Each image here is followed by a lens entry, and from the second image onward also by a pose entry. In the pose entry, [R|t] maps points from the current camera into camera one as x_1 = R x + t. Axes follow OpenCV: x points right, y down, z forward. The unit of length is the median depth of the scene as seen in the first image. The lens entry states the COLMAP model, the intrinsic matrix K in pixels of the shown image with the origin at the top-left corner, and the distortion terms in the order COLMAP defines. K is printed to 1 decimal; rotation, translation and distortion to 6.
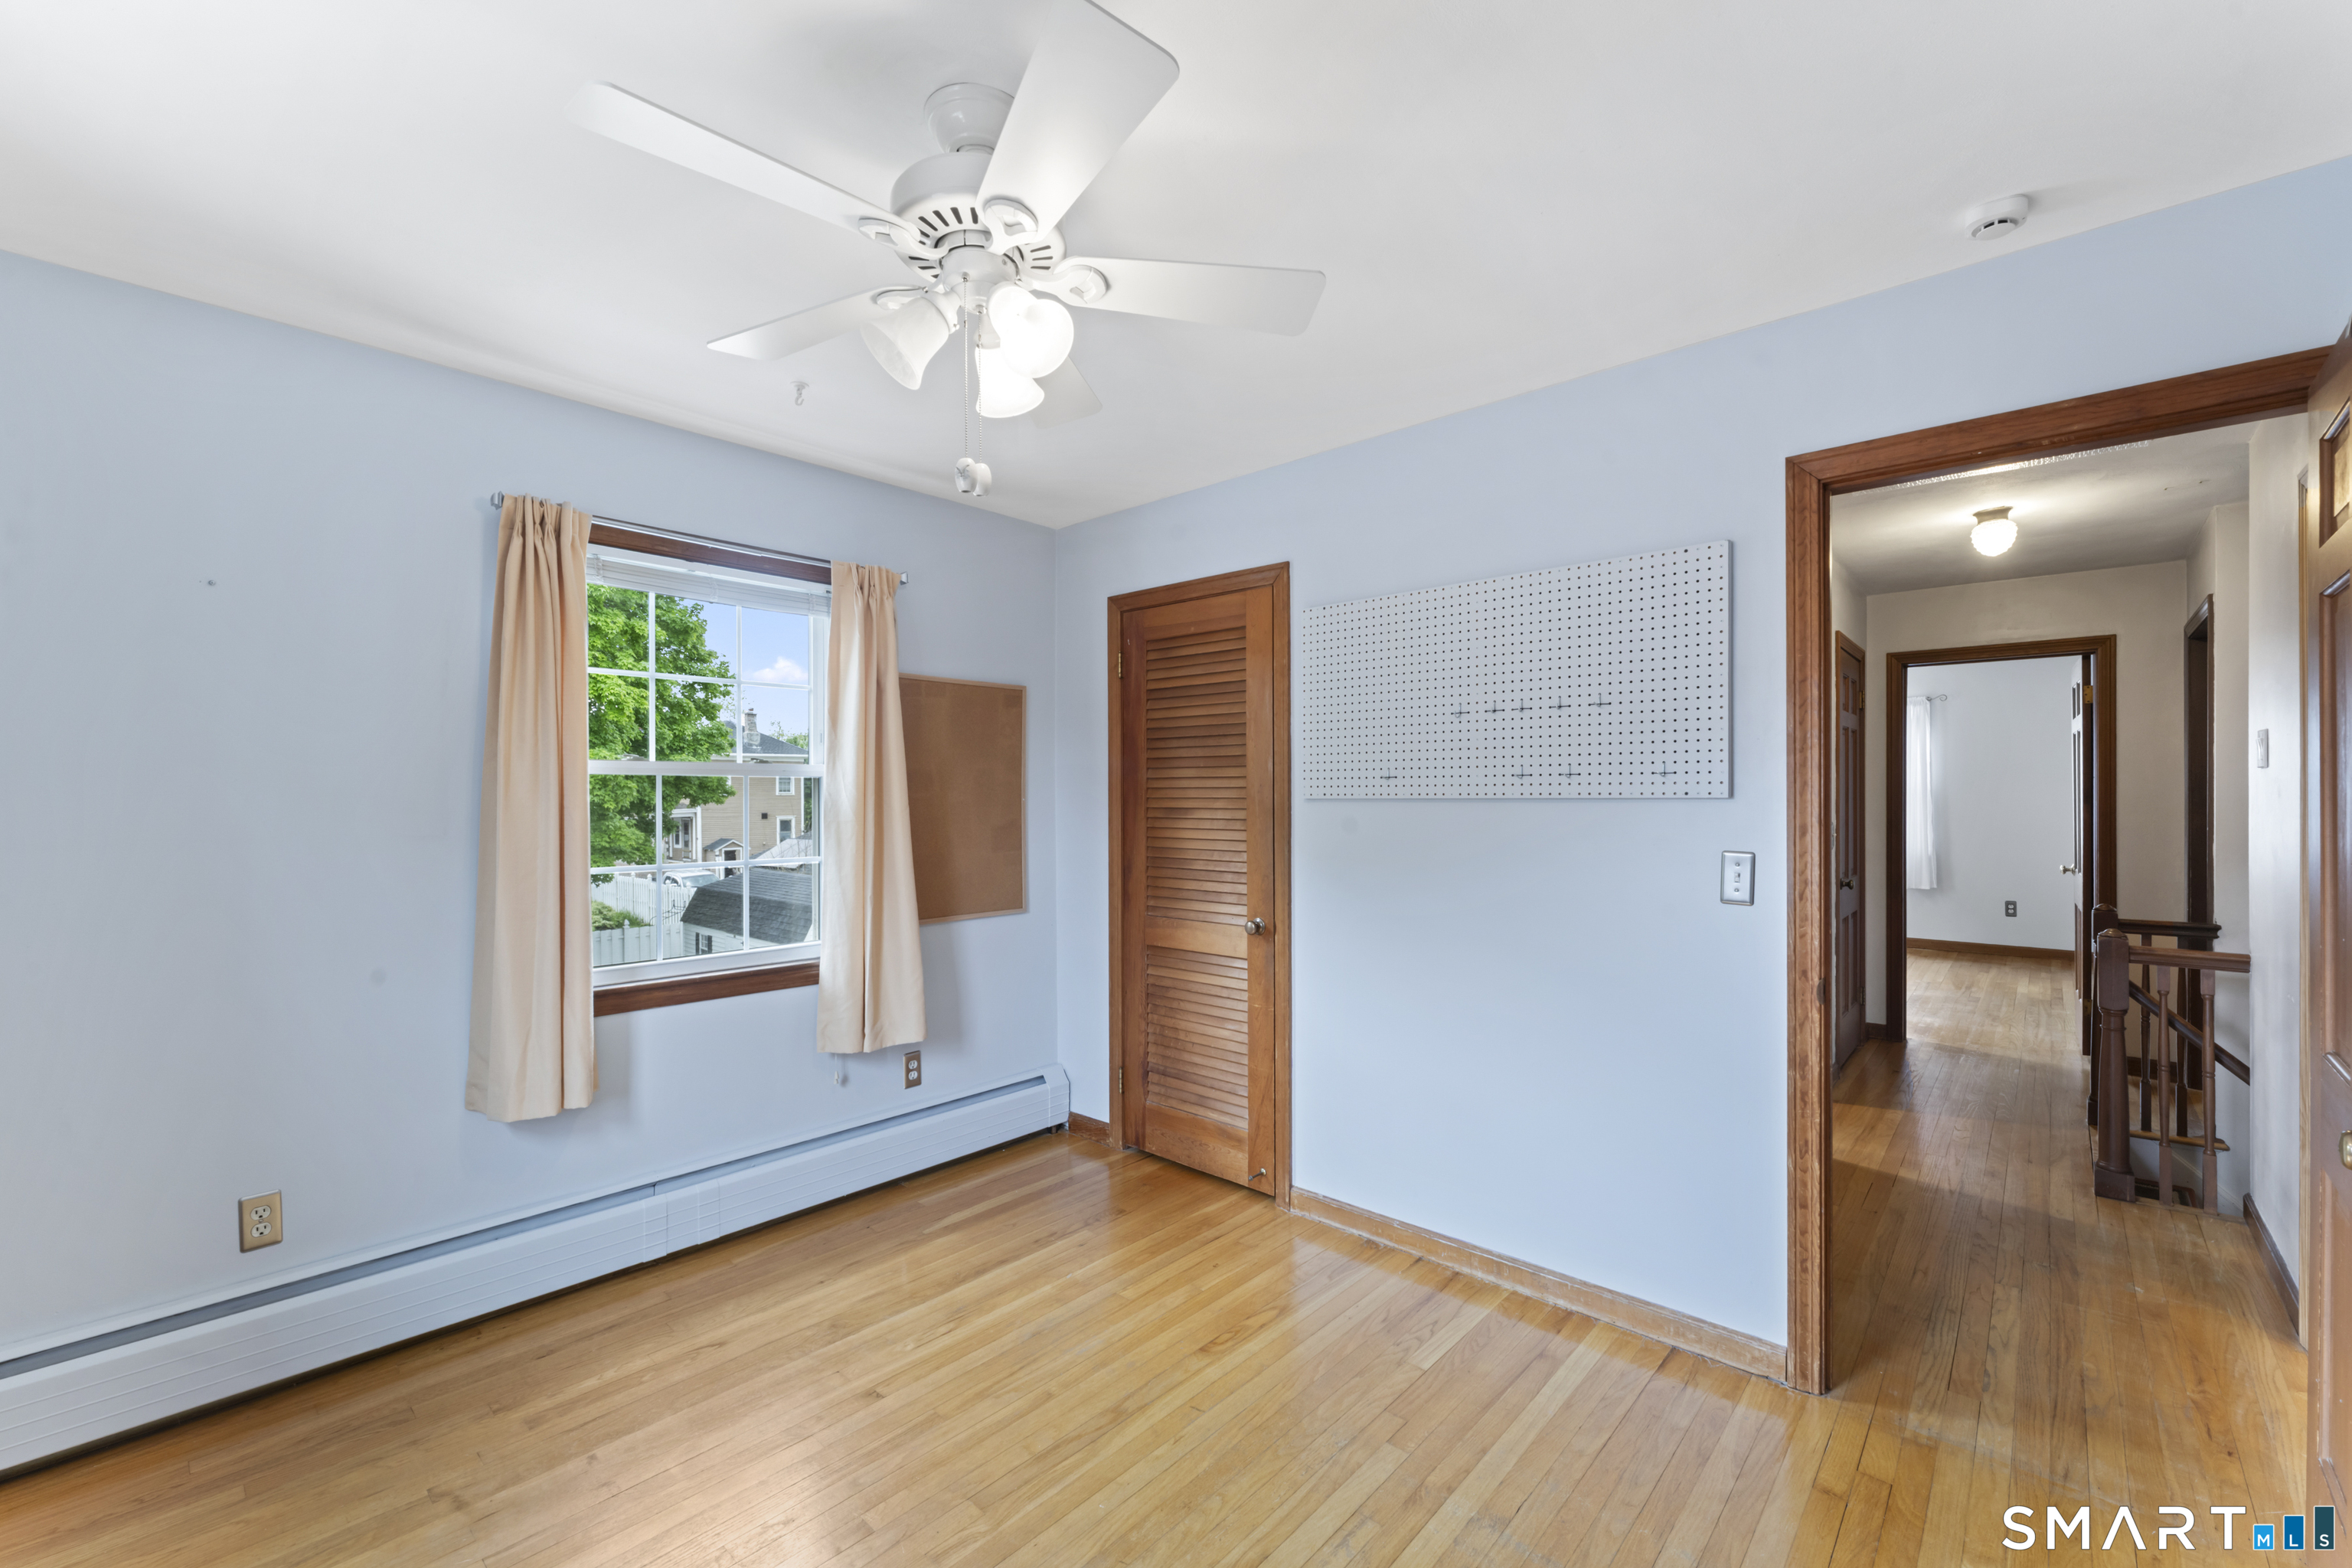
lens RADIAL K [[962.1, 0, 1182.7], [0, 962.1, 796.3], [0, 0, 1]] dist [-0.001455, -0.000250]
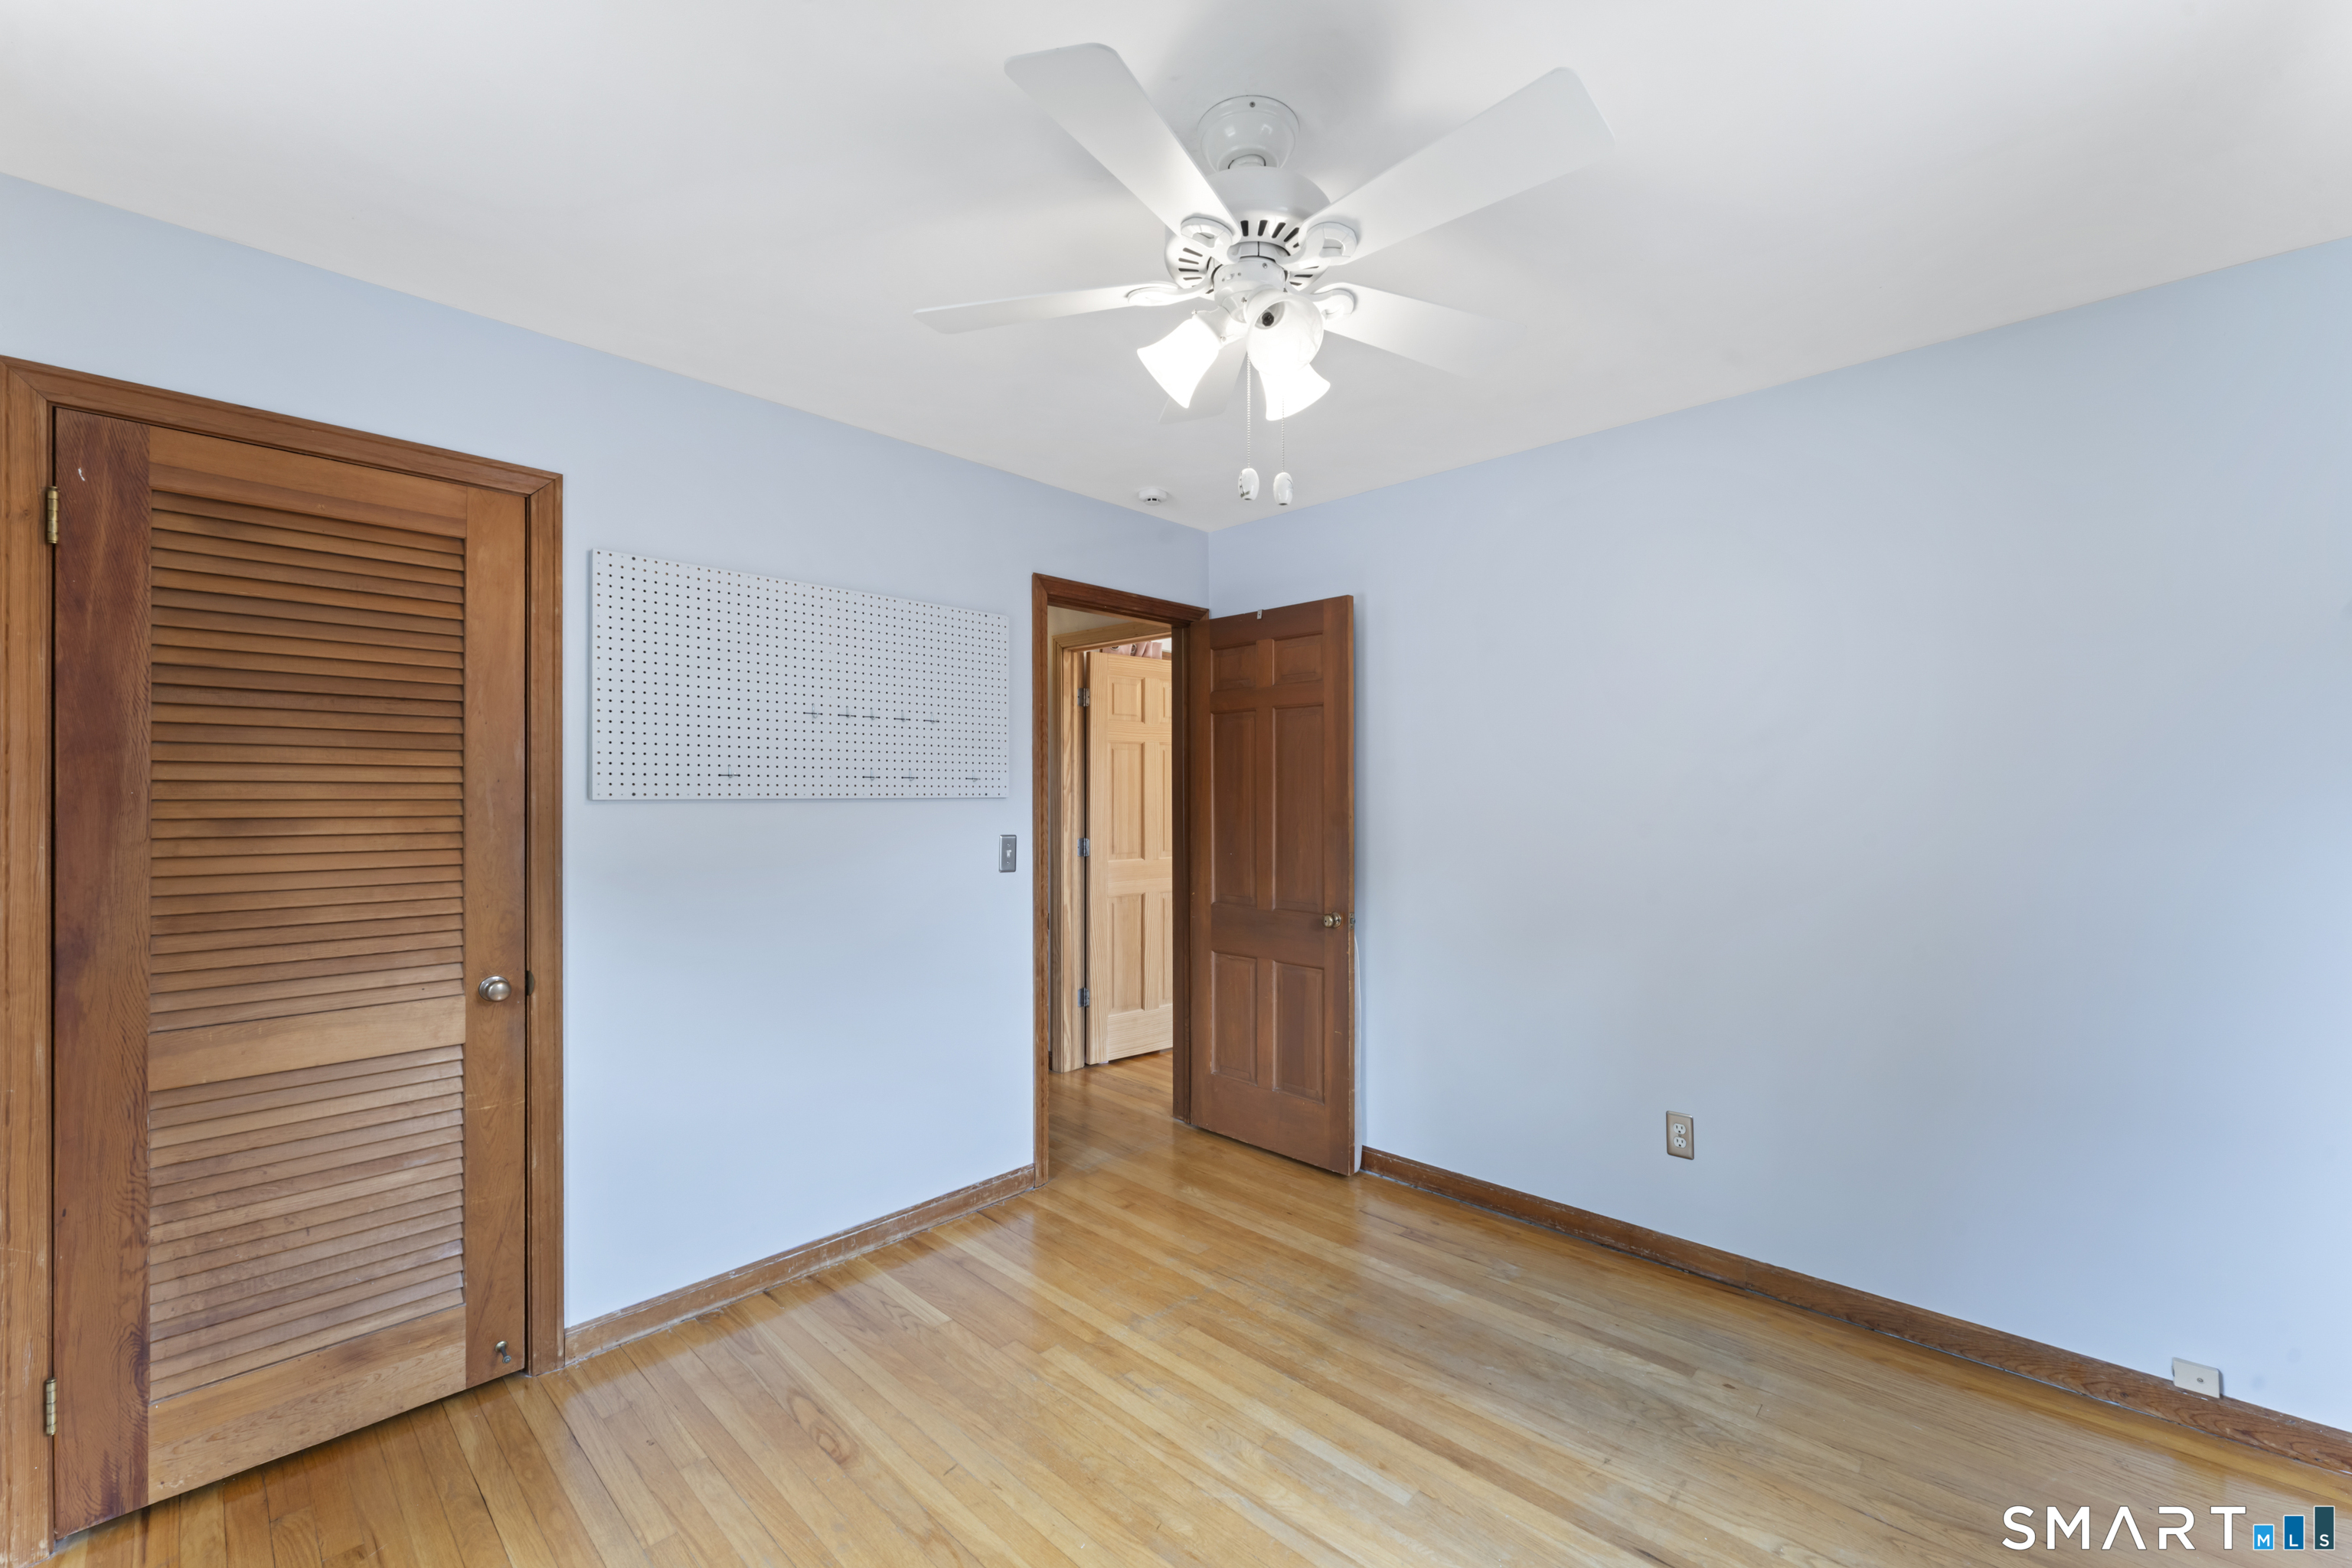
lens RADIAL K [[943.9, 0, 1178.7], [0, 943.9, 789.2], [0, 0, 1]] dist [-0.001415, -0.000277]
pose [[0.024173, 0.008830, 0.999669, -0.687609], [0.002406, 0.999958, -0.008891, 0.002070], [-0.999705, 0.002620, 0.024150, 0.597083]]
